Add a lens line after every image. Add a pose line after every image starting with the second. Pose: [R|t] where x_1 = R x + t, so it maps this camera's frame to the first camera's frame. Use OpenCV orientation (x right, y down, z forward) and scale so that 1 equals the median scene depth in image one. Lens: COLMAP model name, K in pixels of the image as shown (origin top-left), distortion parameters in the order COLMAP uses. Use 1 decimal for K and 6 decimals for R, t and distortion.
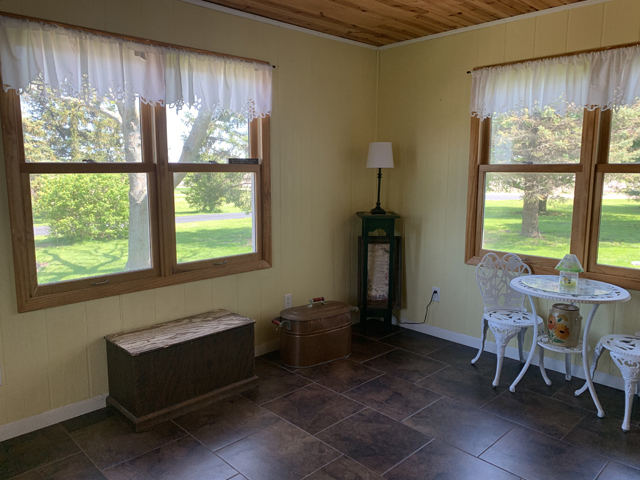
lens RADIAL K [[494.7, 0, 321.3], [0, 494.7, 232.9], [0, 0, 1]] dist [0.117410, -0.121676]
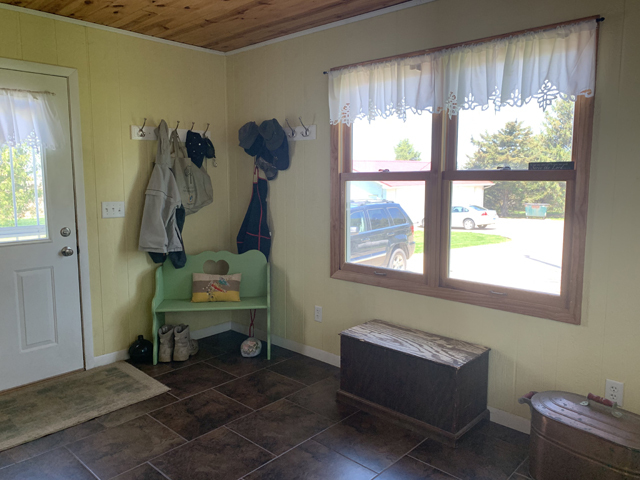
lens RADIAL K [[494.7, 0, 321.3], [0, 494.7, 232.9], [0, 0, 1]] dist [0.117410, -0.121676]
pose [[0.055473, 0.117667, -0.991503, 0.654077], [-0.136335, 0.984623, 0.109223, -0.096916], [0.989108, 0.129118, 0.070662, 0.731016]]
